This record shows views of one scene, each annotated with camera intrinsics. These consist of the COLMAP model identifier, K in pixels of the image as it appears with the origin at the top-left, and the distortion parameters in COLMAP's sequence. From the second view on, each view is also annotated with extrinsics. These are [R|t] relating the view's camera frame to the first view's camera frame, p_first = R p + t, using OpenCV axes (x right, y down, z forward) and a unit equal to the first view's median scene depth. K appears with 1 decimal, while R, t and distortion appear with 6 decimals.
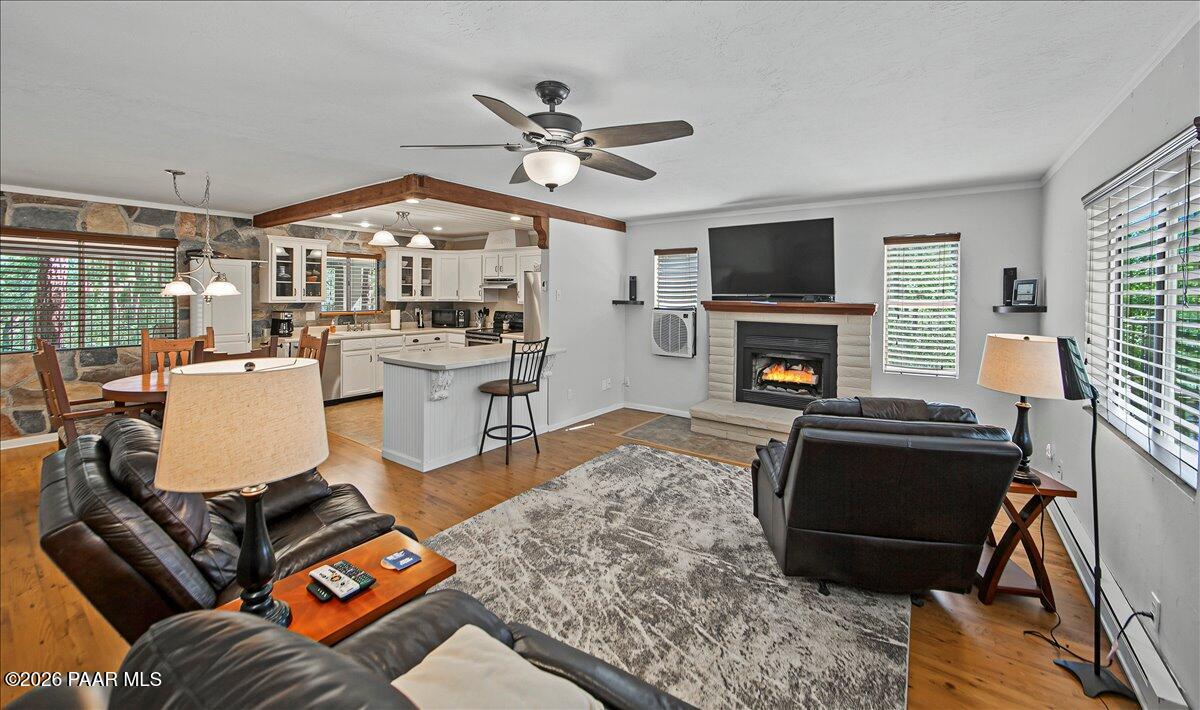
lens RADIAL K [[485.3, 0, 601.3], [0, 485.3, 351.2], [0, 0, 1]] dist [-0.003351, -0.000135]
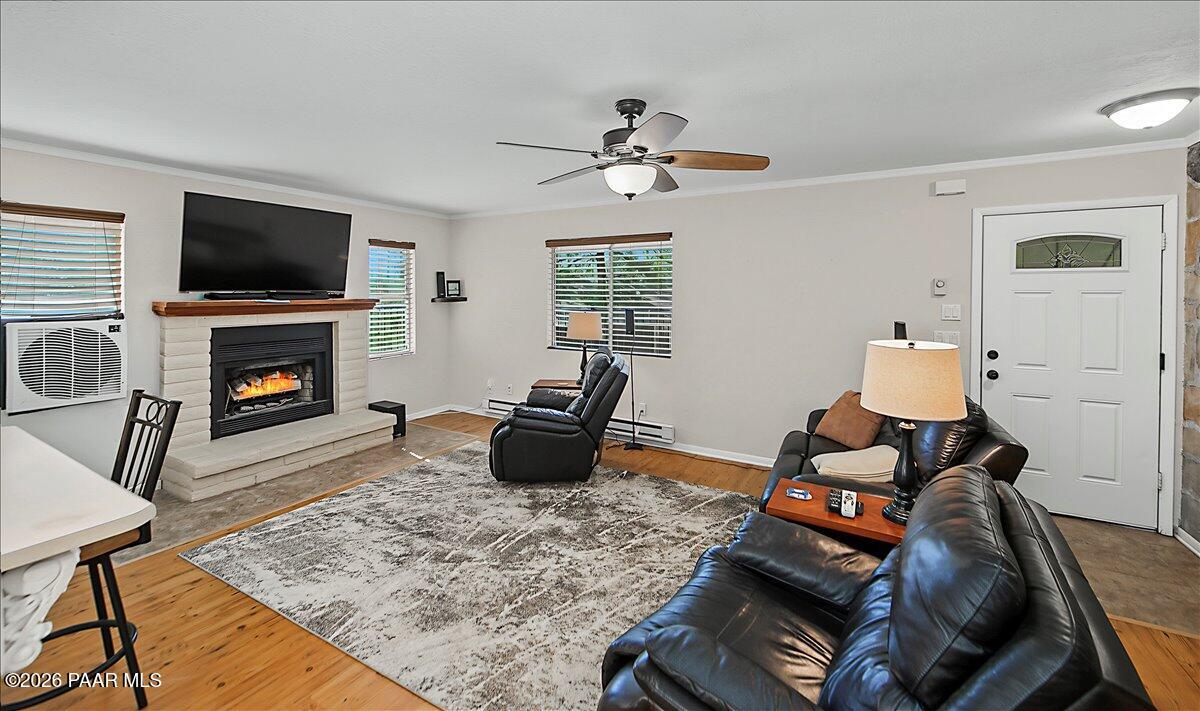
lens RADIAL K [[490.9, 0, 600.6], [0, 490.9, 357.3], [0, 0, 1]] dist [-0.001192, -0.000107]
pose [[-0.131811, -0.140562, 0.981258, -0.913138], [0.110972, 0.981581, 0.155515, -0.122048], [-0.985044, 0.129390, -0.113785, 0.926198]]
